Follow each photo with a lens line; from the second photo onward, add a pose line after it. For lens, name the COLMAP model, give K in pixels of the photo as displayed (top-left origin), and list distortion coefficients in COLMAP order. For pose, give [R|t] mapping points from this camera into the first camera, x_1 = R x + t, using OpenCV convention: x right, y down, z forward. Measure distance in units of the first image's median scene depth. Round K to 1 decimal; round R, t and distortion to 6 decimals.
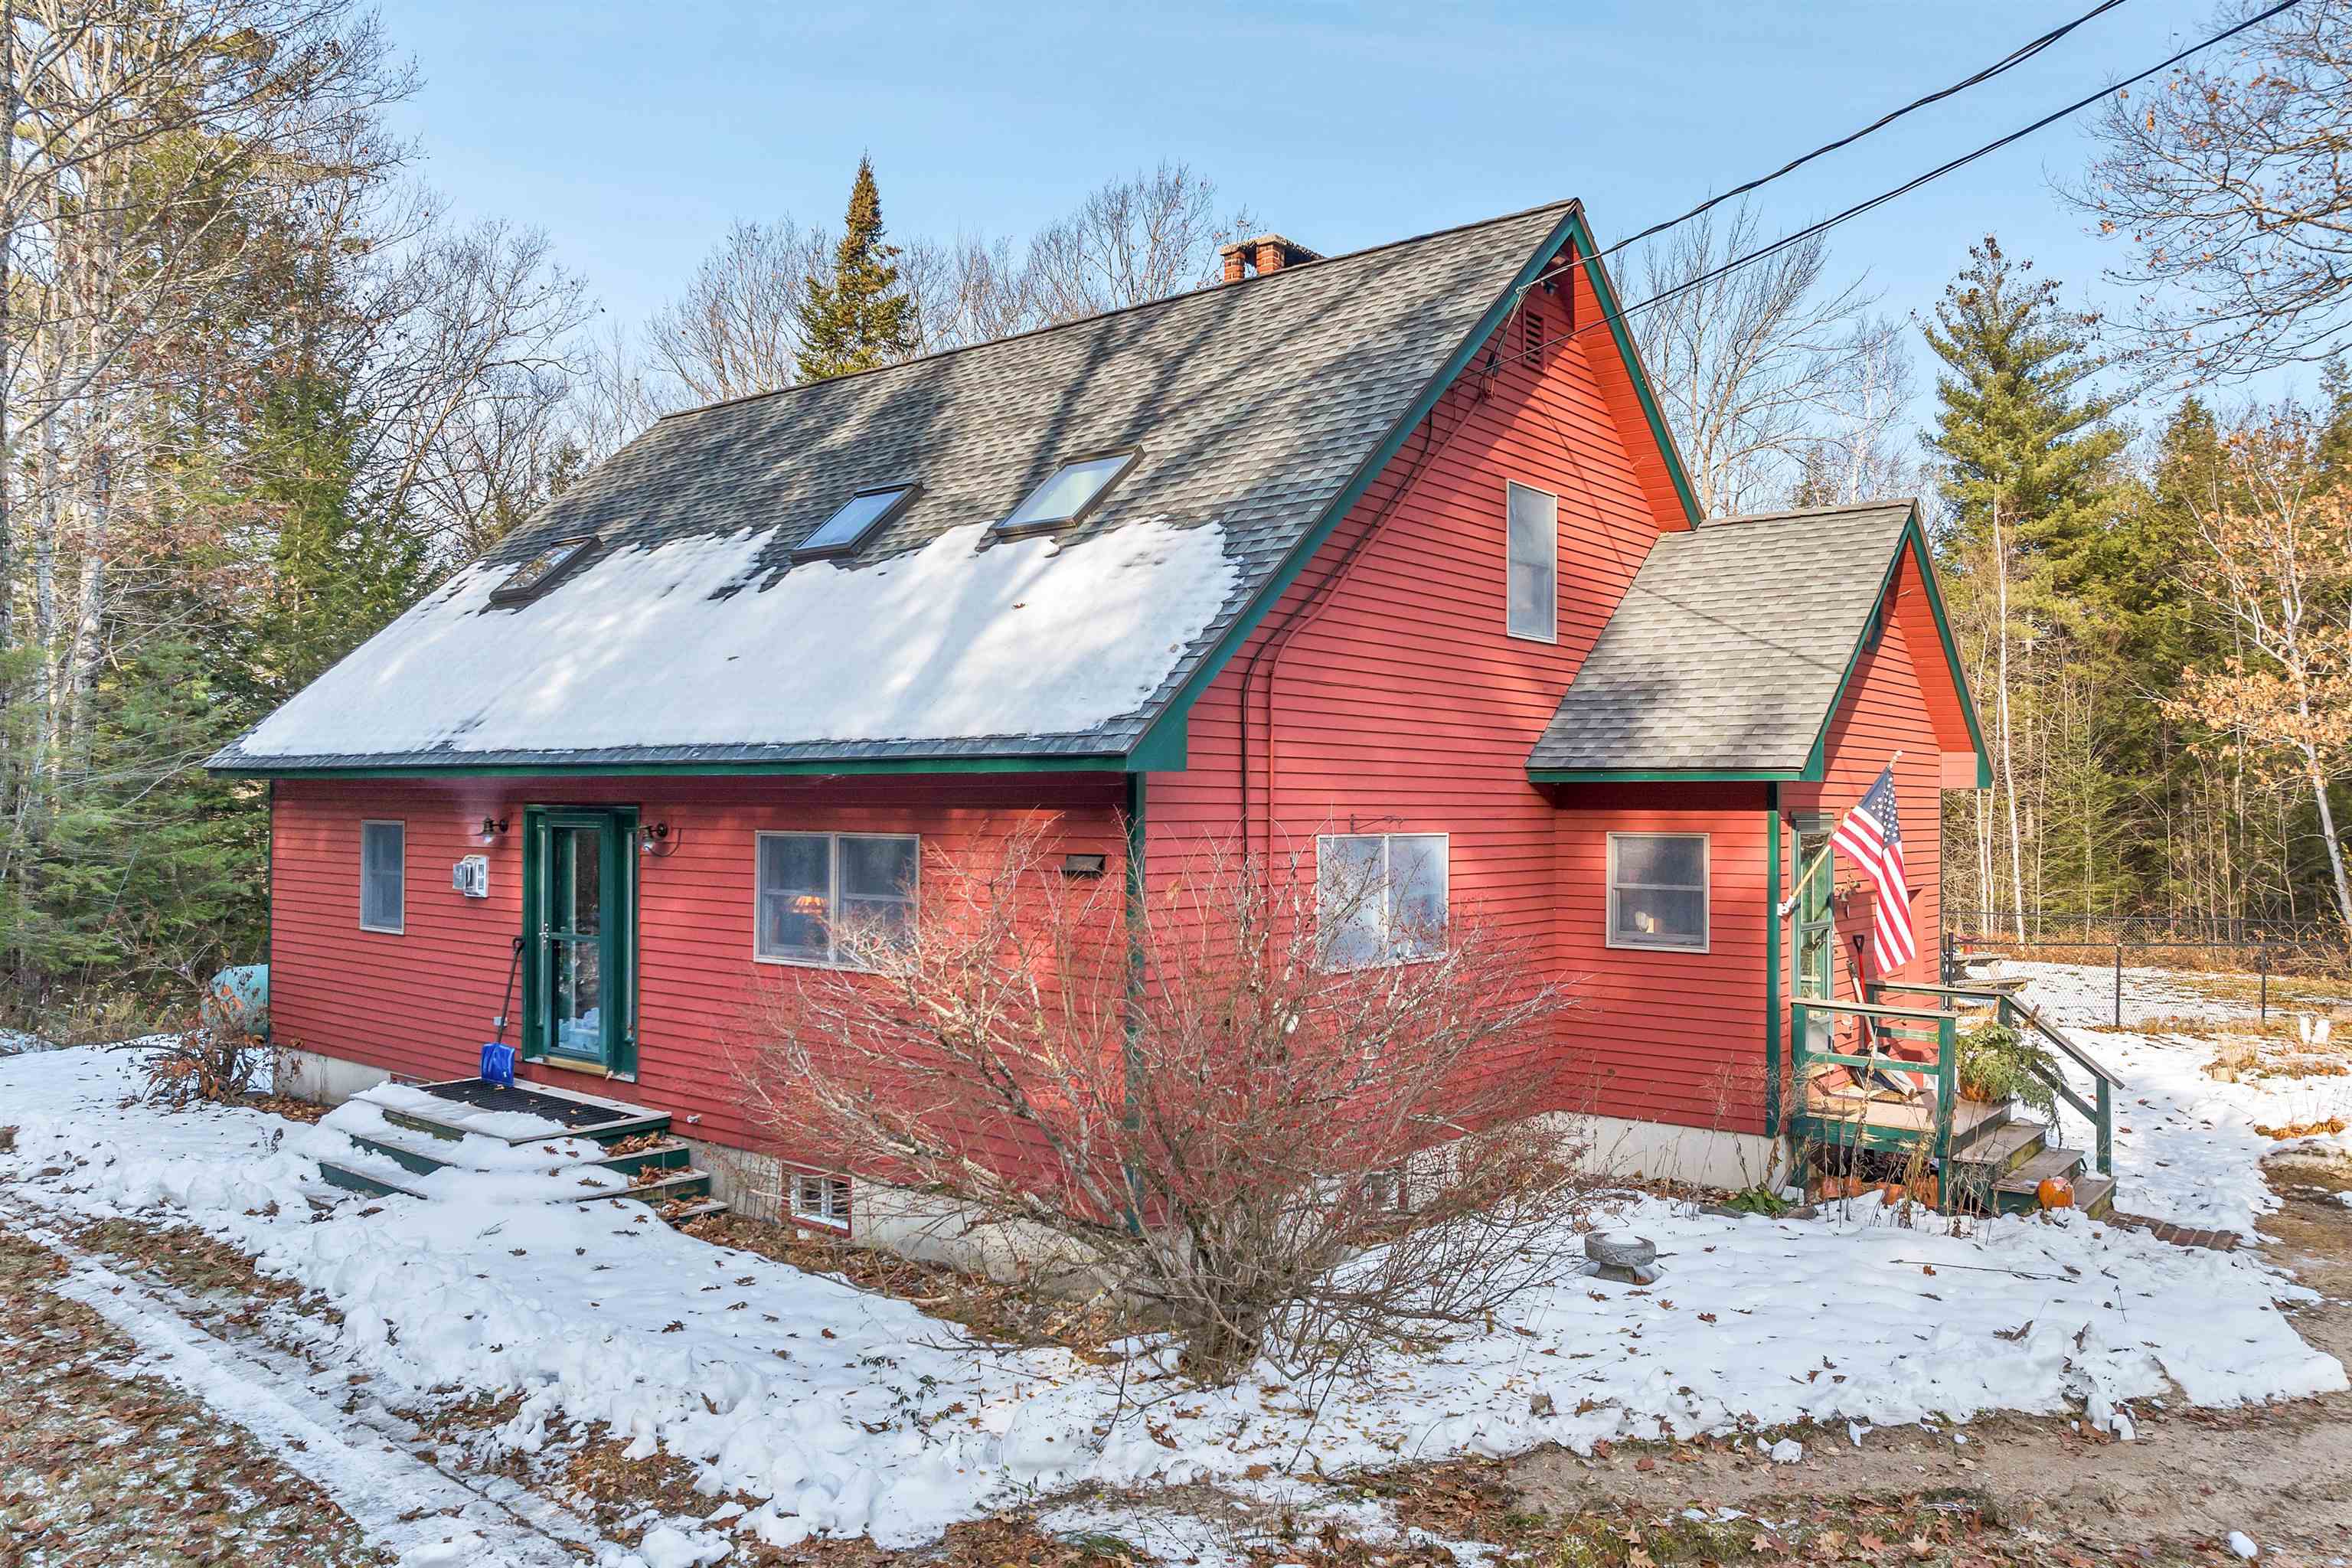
lens RADIAL K [[1650.6, 0, 1178.2], [0, 1650.6, 793.4], [0, 0, 1]] dist [-0.007744, 0.000727]
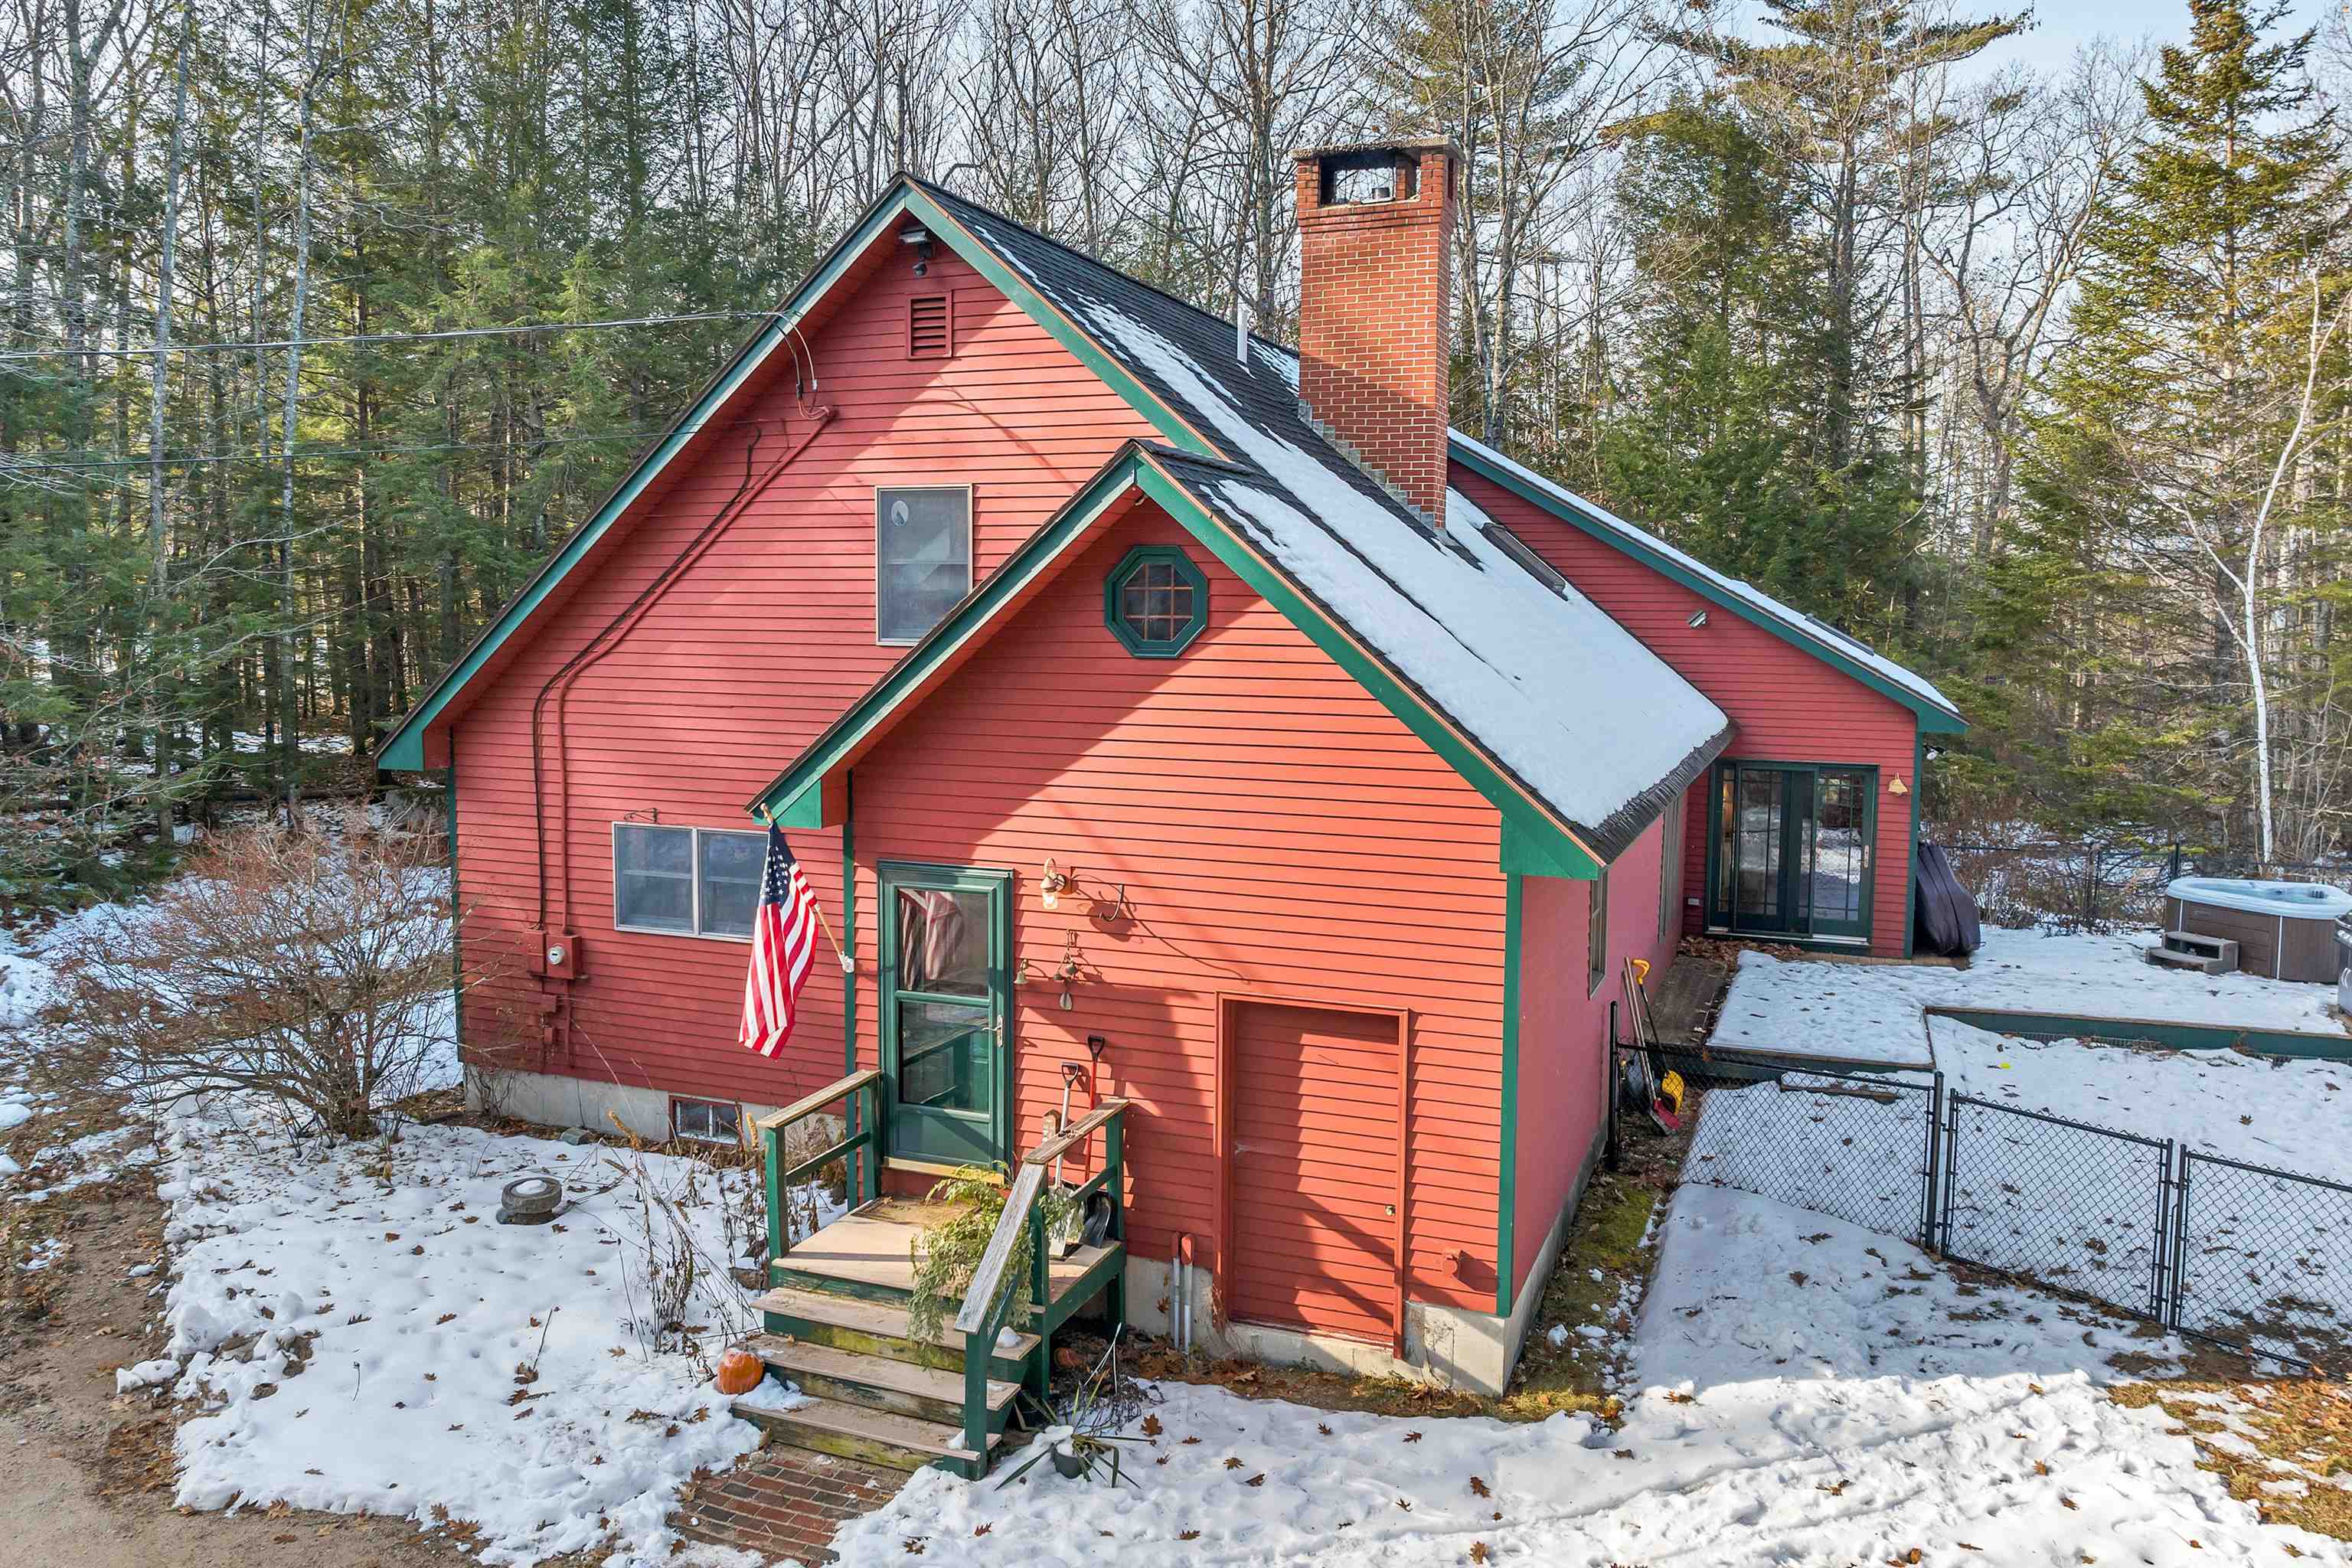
lens RADIAL K [[1650.6, 0, 1184.6], [0, 1650.6, 776.8], [0, 0, 1]] dist [-0.007744, 0.000727]
pose [[0.299810, 0.091820, -0.949570, 1.518734], [-0.005713, 0.995512, 0.094458, -0.141086], [0.953982, -0.022895, 0.298989, 1.102785]]
